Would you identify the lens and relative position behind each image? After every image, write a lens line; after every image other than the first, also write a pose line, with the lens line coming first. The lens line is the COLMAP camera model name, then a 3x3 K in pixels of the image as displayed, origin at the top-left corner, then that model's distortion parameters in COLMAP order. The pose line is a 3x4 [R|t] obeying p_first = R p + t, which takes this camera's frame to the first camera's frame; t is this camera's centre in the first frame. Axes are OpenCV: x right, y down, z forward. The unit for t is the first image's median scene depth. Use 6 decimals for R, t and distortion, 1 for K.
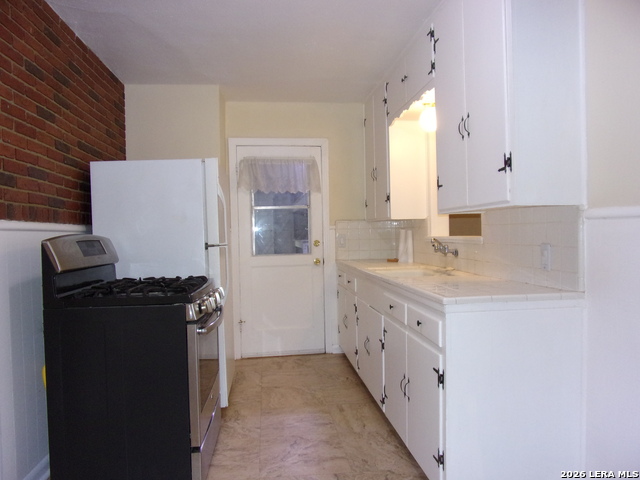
lens RADIAL K [[451.9, 0, 321.1], [0, 451.9, 239.7], [0, 0, 1]] dist [-0.039417, 0.014983]
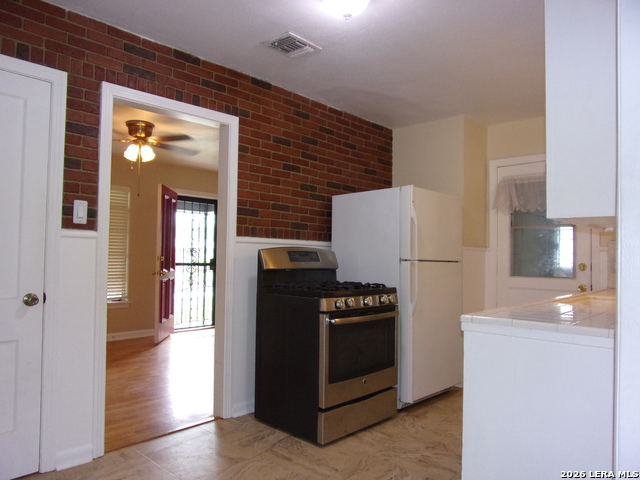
lens RADIAL K [[451.9, 0, 322.8], [0, 451.9, 239.5], [0, 0, 1]] dist [-0.039417, 0.014983]
pose [[0.654412, 0.002599, -0.756133, 0.546493], [-0.040931, 0.998650, -0.031992, 0.006593], [0.755029, 0.051886, 0.653635, 0.081411]]
